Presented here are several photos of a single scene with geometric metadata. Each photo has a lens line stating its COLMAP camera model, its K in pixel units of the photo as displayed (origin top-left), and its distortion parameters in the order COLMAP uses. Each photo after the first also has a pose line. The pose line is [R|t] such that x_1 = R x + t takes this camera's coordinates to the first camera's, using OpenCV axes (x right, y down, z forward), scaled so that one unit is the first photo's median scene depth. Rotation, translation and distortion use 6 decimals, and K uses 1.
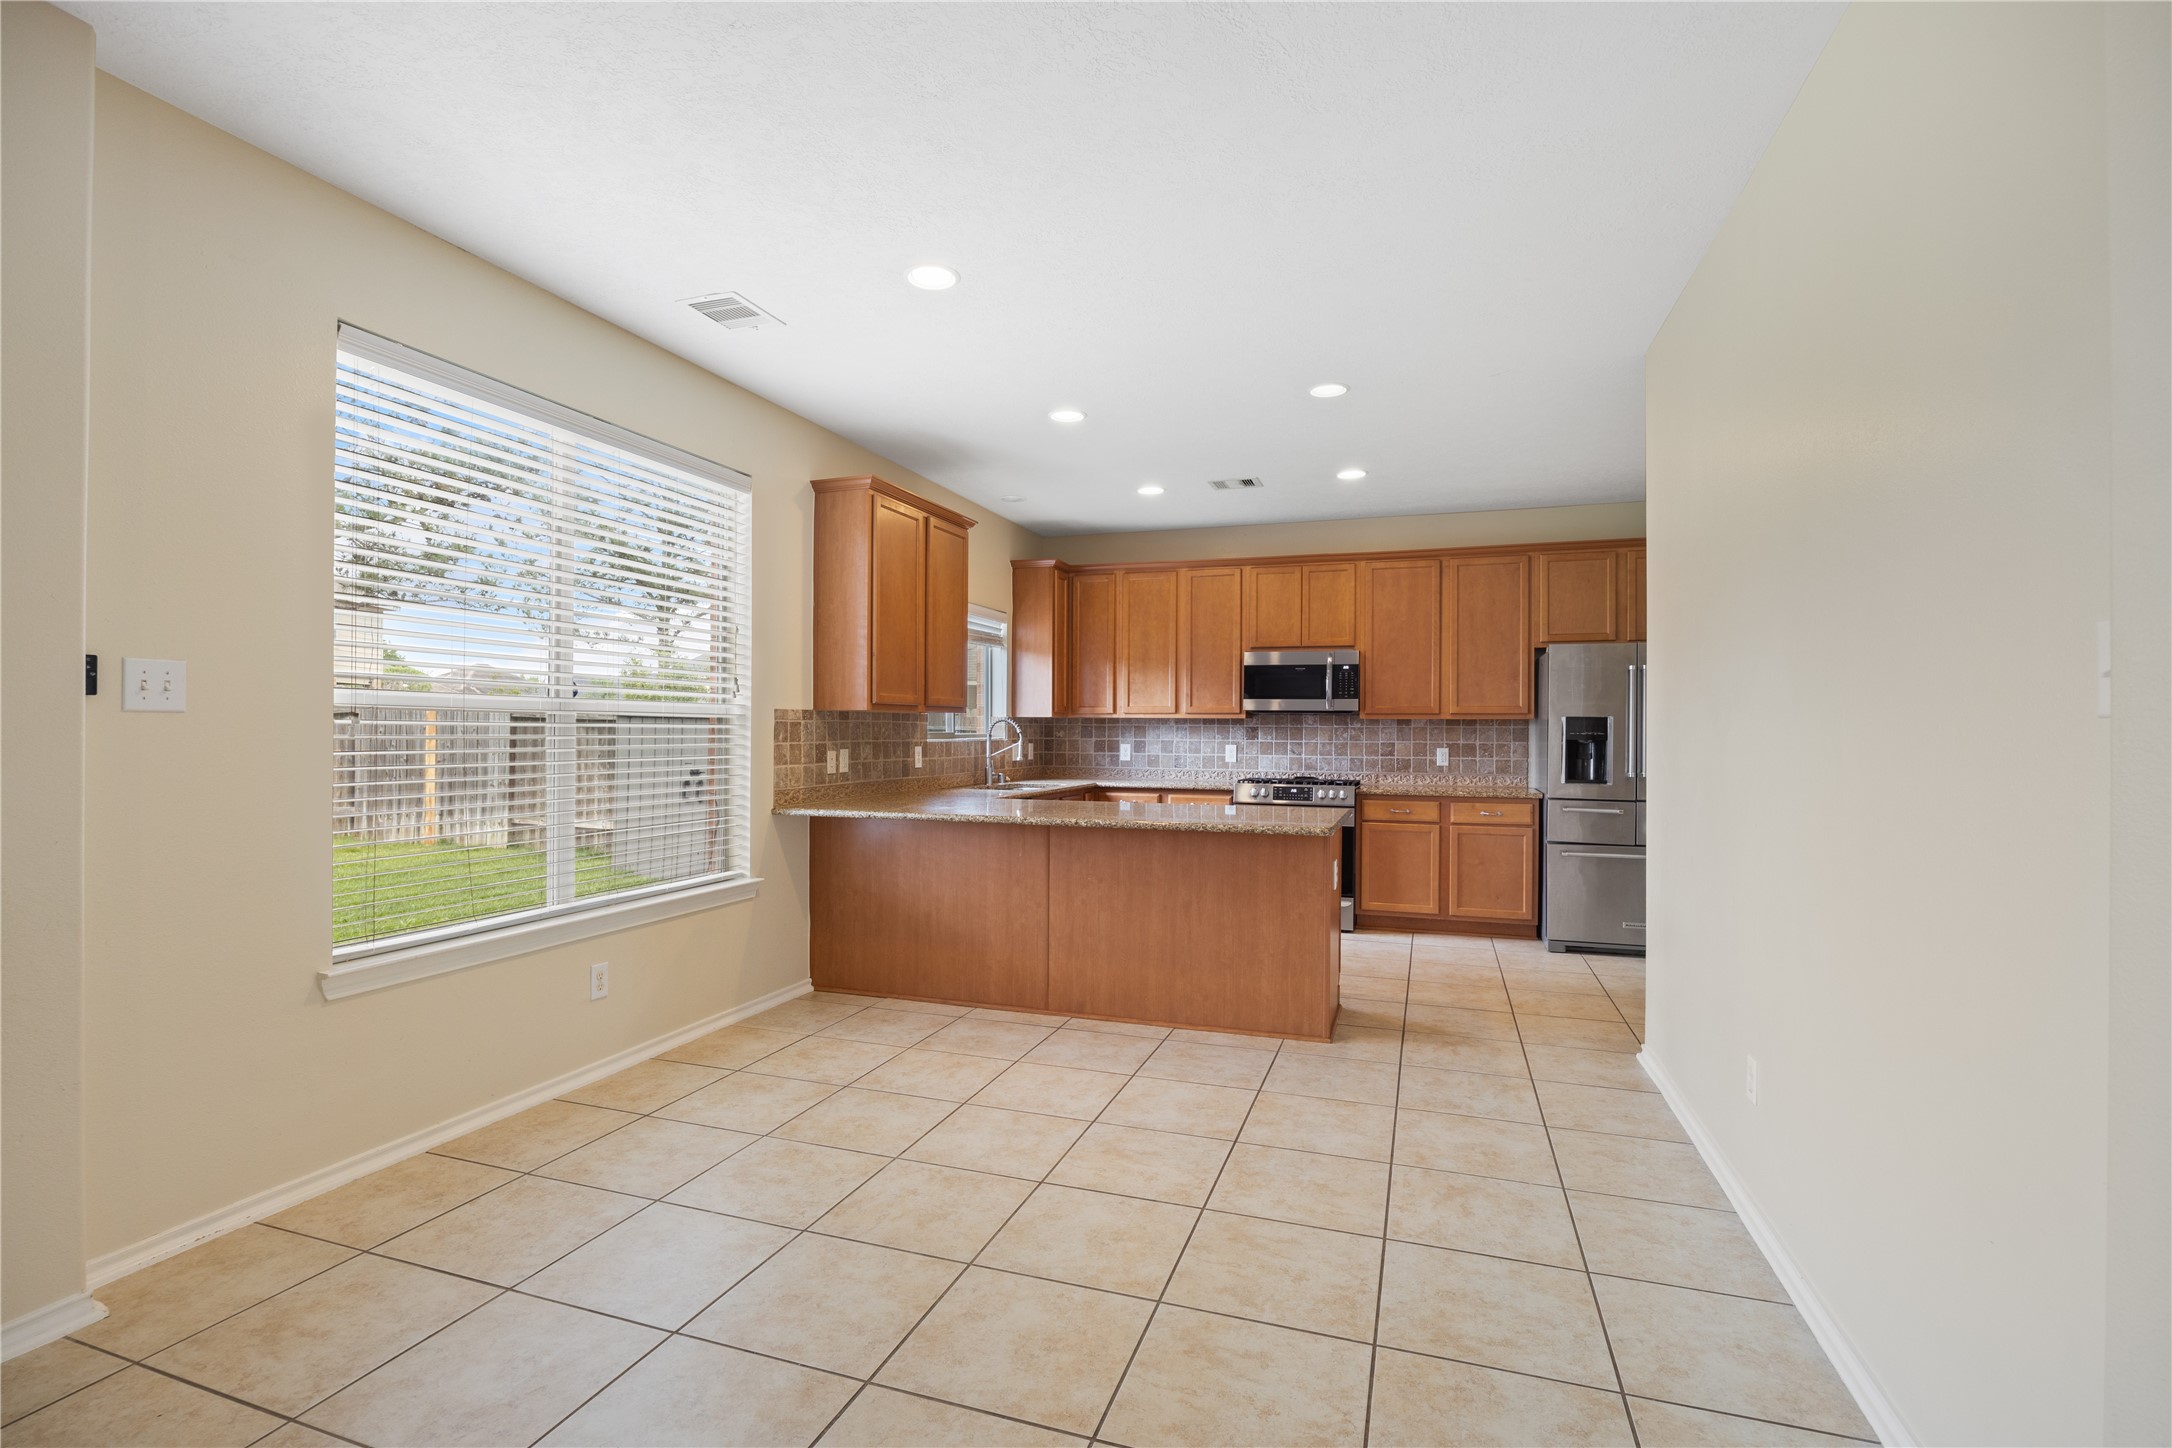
lens RADIAL K [[975.3, 0, 1095.0], [0, 975.3, 731.1], [0, 0, 1]] dist [-0.019155, 0.000069]
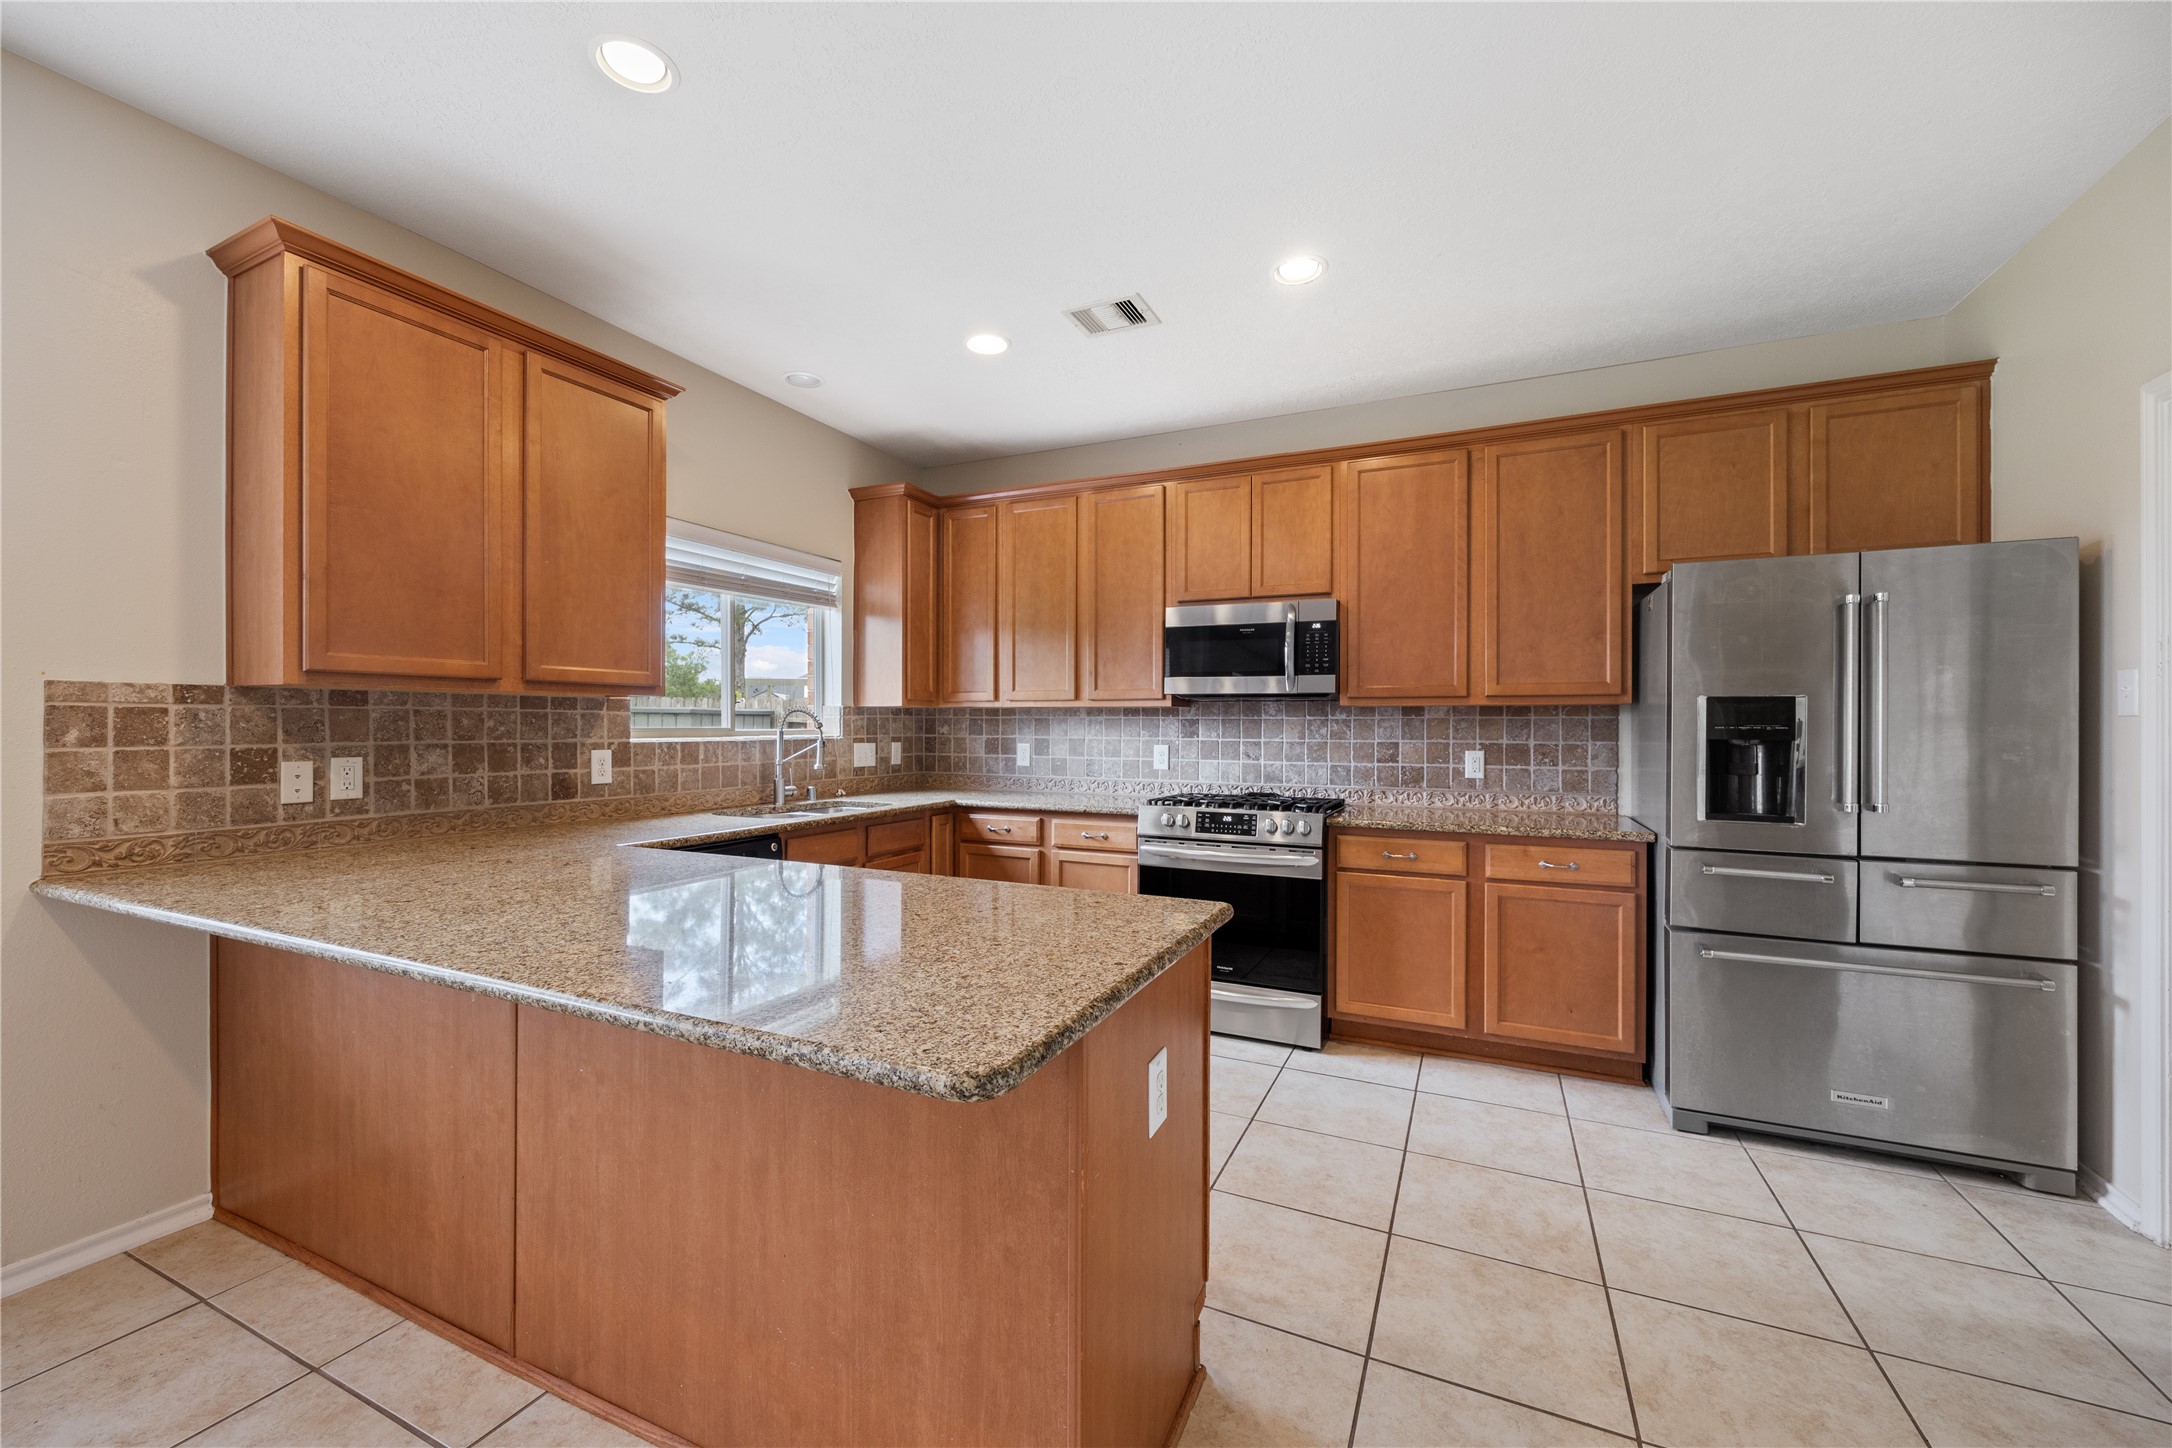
lens RADIAL K [[832.3, 0, 1093.3], [0, 832.3, 725.0], [0, 0, 1]] dist [-0.002746, -0.000431]
pose [[0.994521, -0.002014, -0.104513, 0.170972], [0.001785, 0.999996, -0.002285, 0.001221], [0.104517, 0.002086, 0.994521, 0.444368]]
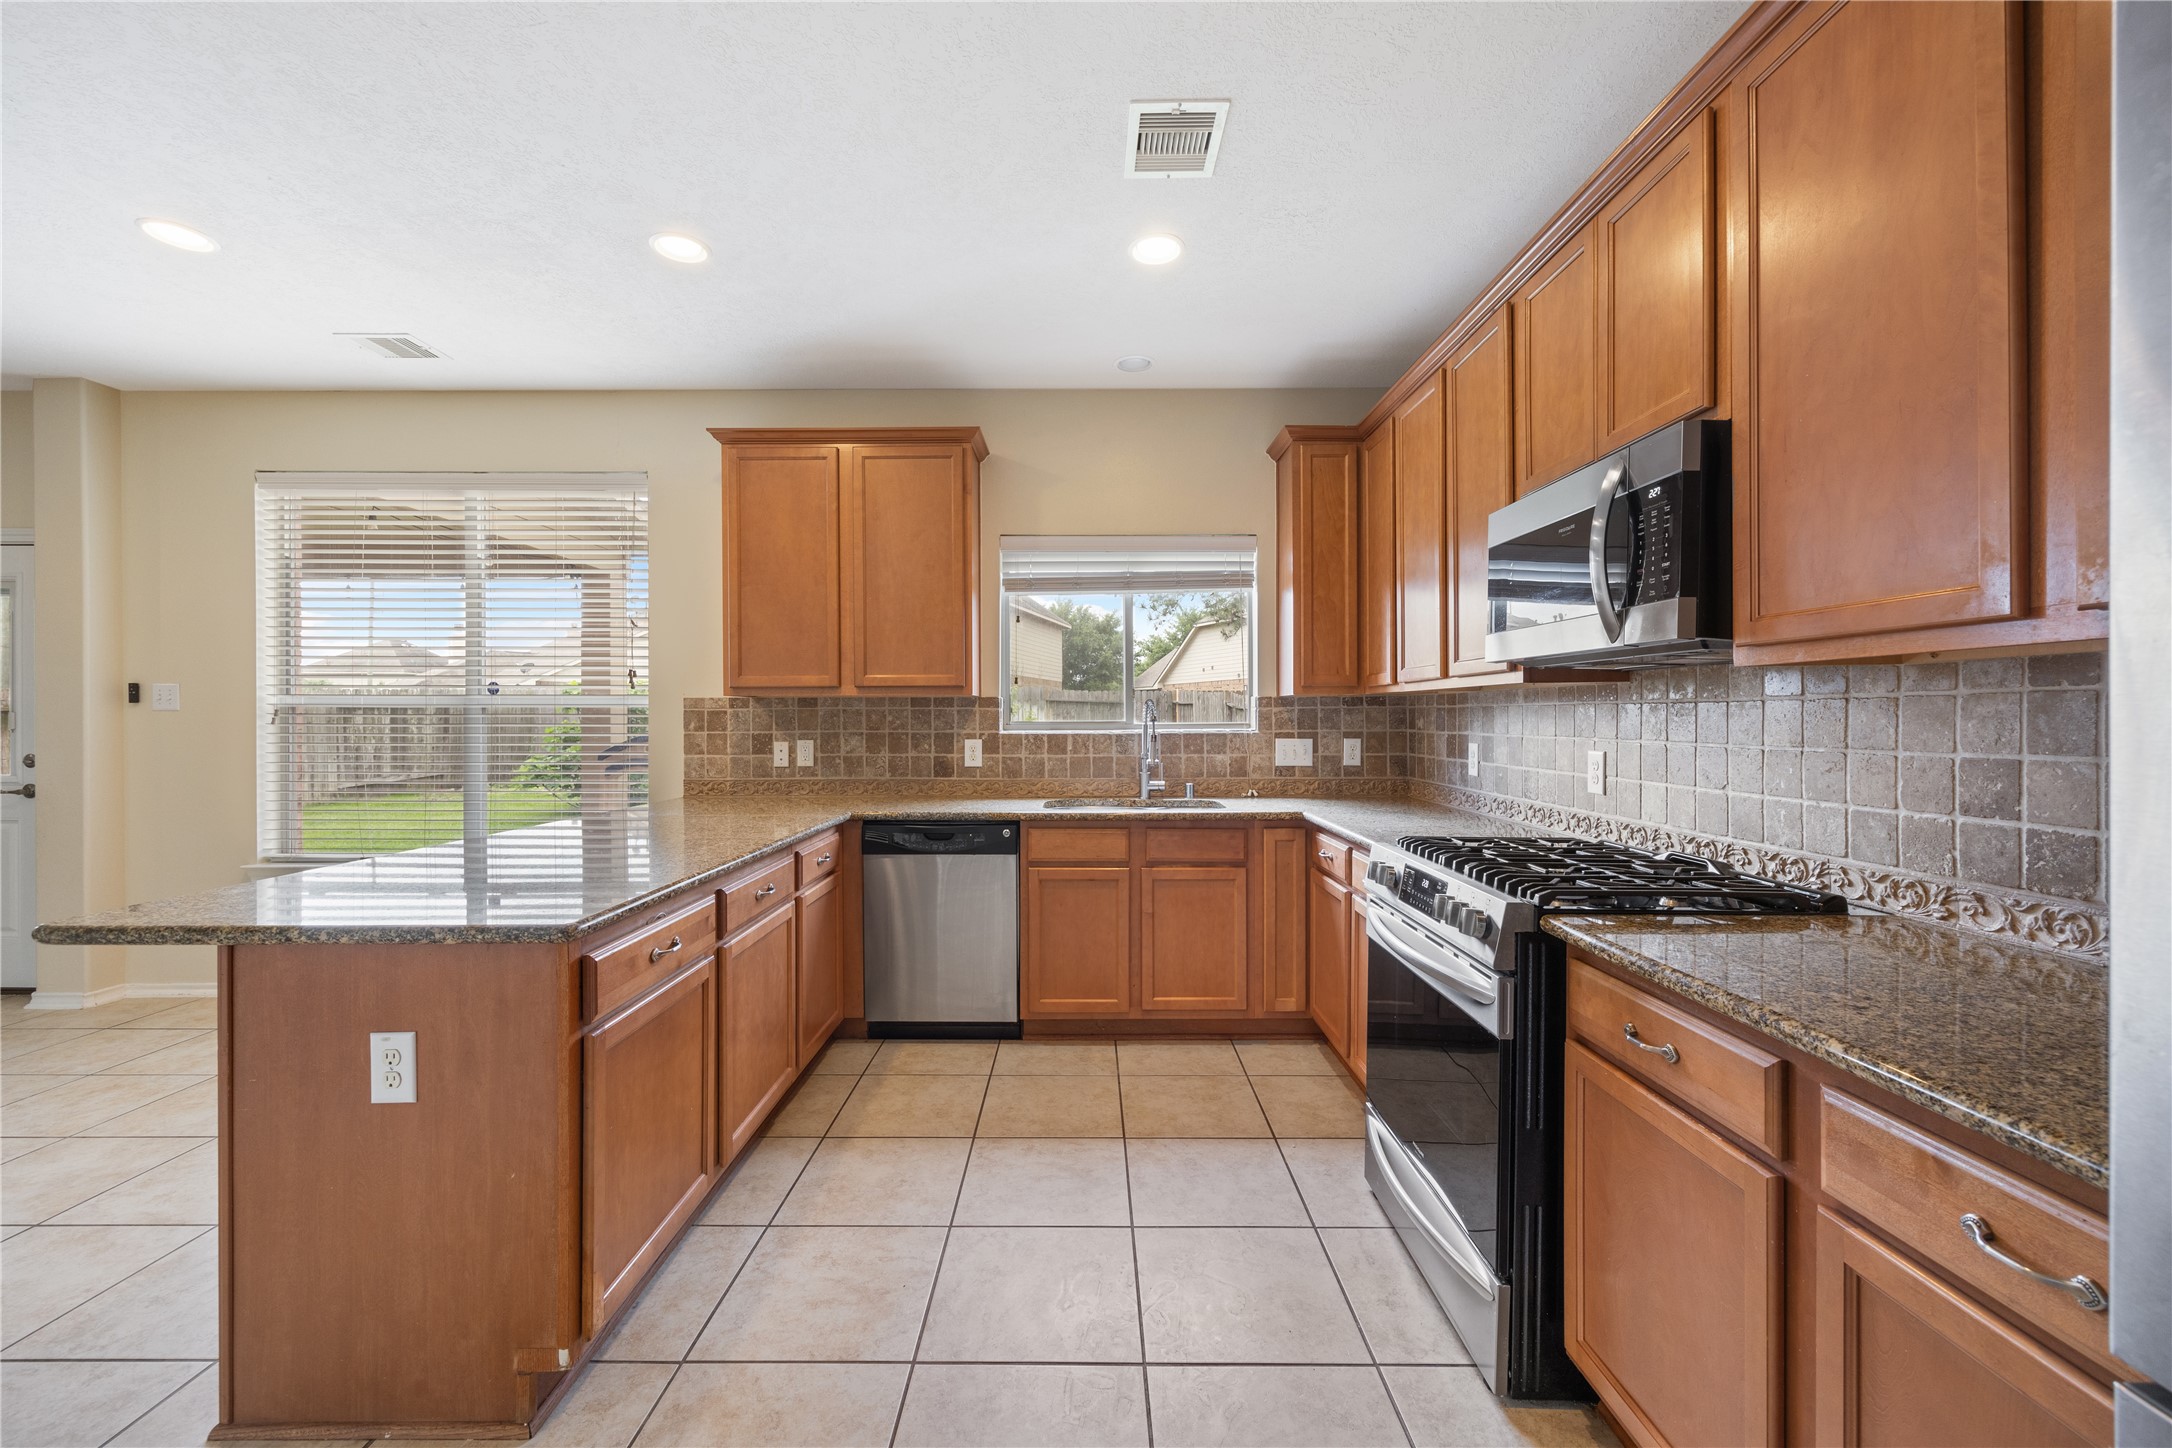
lens RADIAL K [[870.9, 0, 1086.0], [0, 870.9, 724.0], [0, 0, 1]] dist [-0.001677, -0.000170]
pose [[0.324546, -0.000351, -0.945870, 0.449935], [0.002140, 0.999998, 0.000363, 0.003101], [0.945868, -0.002142, 0.324545, 0.767301]]
